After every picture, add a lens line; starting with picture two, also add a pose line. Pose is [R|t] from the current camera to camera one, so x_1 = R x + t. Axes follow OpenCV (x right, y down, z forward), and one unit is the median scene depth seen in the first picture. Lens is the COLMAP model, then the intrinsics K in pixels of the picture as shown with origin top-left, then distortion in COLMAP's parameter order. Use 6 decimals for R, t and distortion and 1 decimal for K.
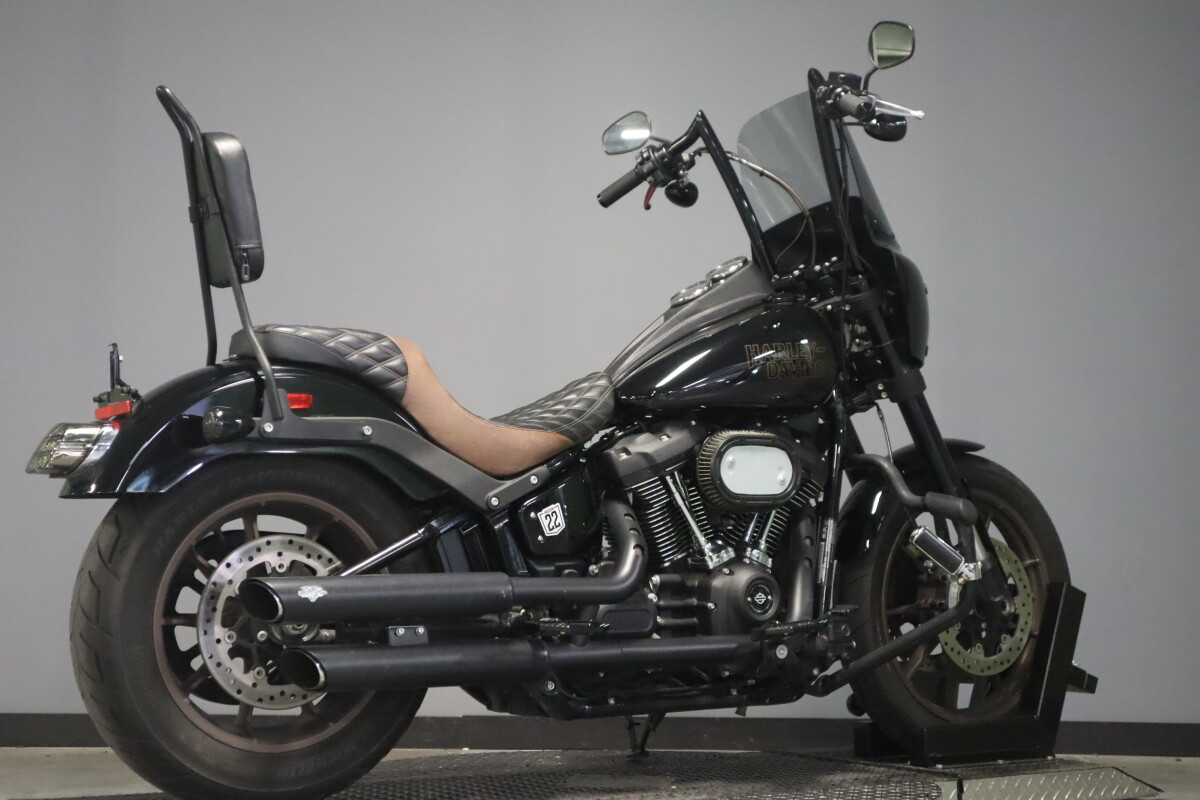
lens RADIAL K [[1857.4, 0, 601.7], [0, 1857.4, 398.3], [0, 0, 1]] dist [-0.032207, 0.000000]
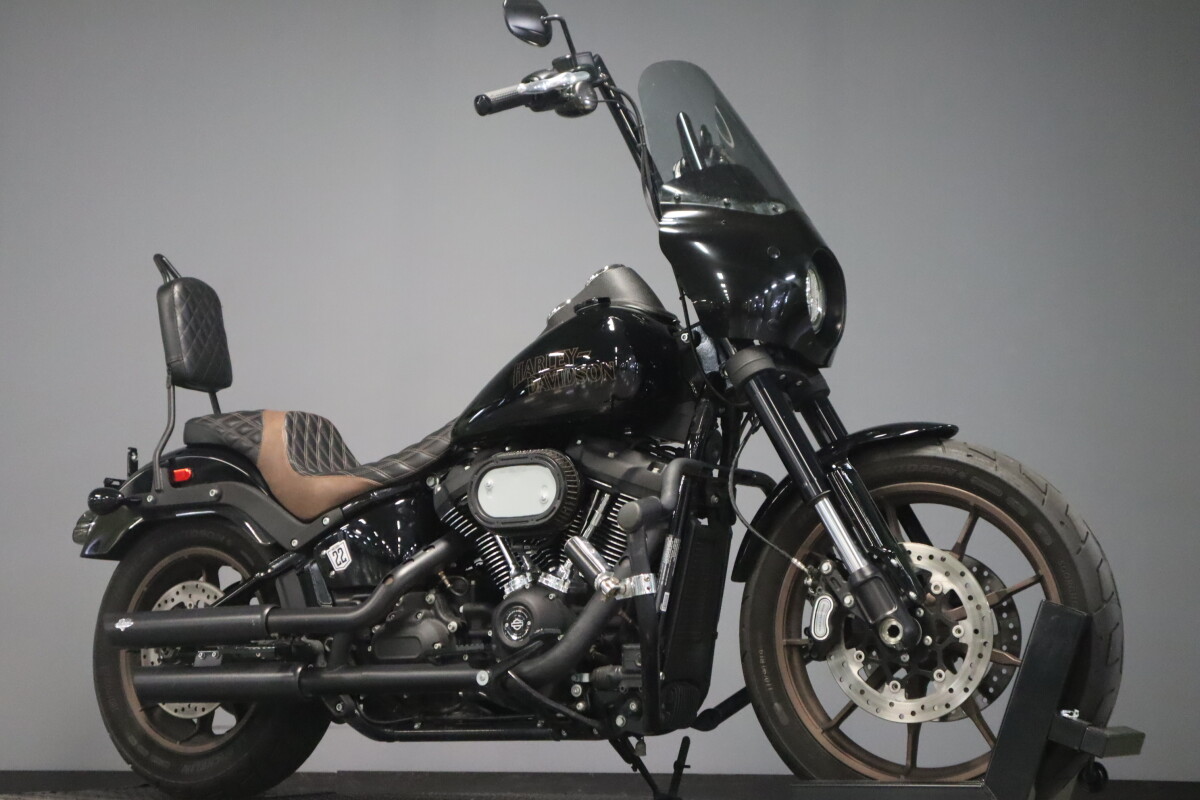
lens RADIAL K [[1750.1, 0, 598.2], [0, 1750.1, 401.2], [0, 0, 1]] dist [0.012726, 0.000000]
pose [[0.440296, -0.139673, -0.886922, 0.980285], [0.087547, 0.989797, -0.112413, 0.105227], [0.893574, -0.028153, 0.448032, 0.675054]]
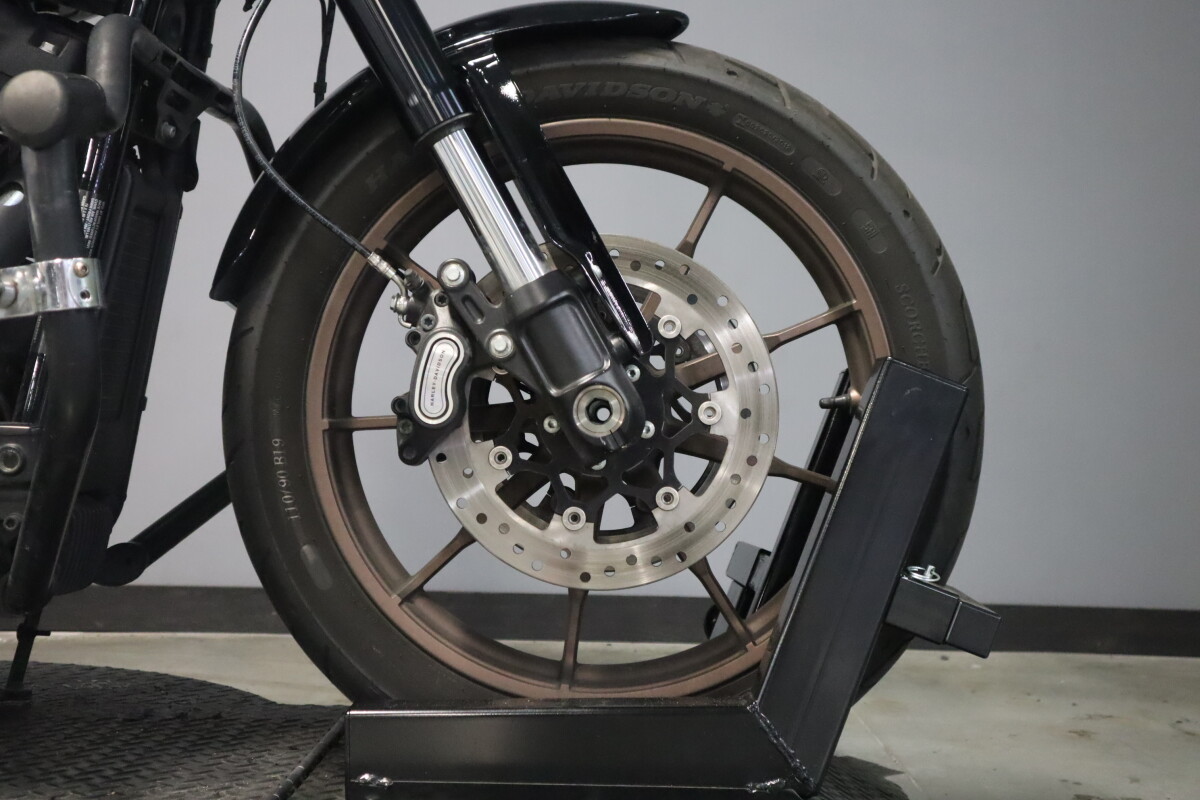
lens RADIAL K [[1495.7, 0, 600.7], [0, 1495.7, 400.4], [0, 0, 1]] dist [0.013752, 0.000000]
pose [[0.822342, 0.001498, -0.568991, 0.467563], [0.042454, 0.997048, 0.063983, 0.107795], [0.567407, -0.076772, 0.819851, 0.894159]]
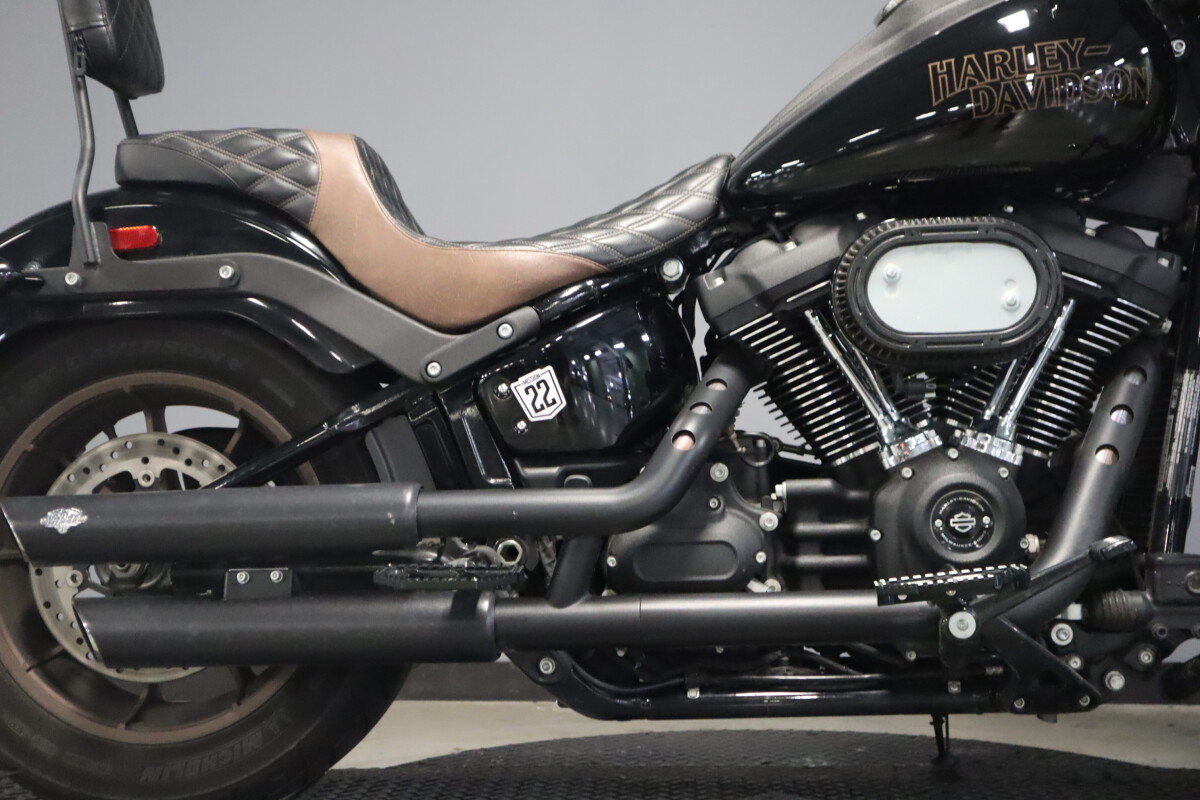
lens RADIAL K [[1495.7, 0, 601.4], [0, 1495.7, 399.8], [0, 0, 1]] dist [0.013752, 0.000000]
pose [[0.779576, -0.043059, -0.624826, 0.295749], [0.074012, 0.996977, 0.023637, 0.057249], [0.621919, -0.064672, 0.780406, 0.631704]]
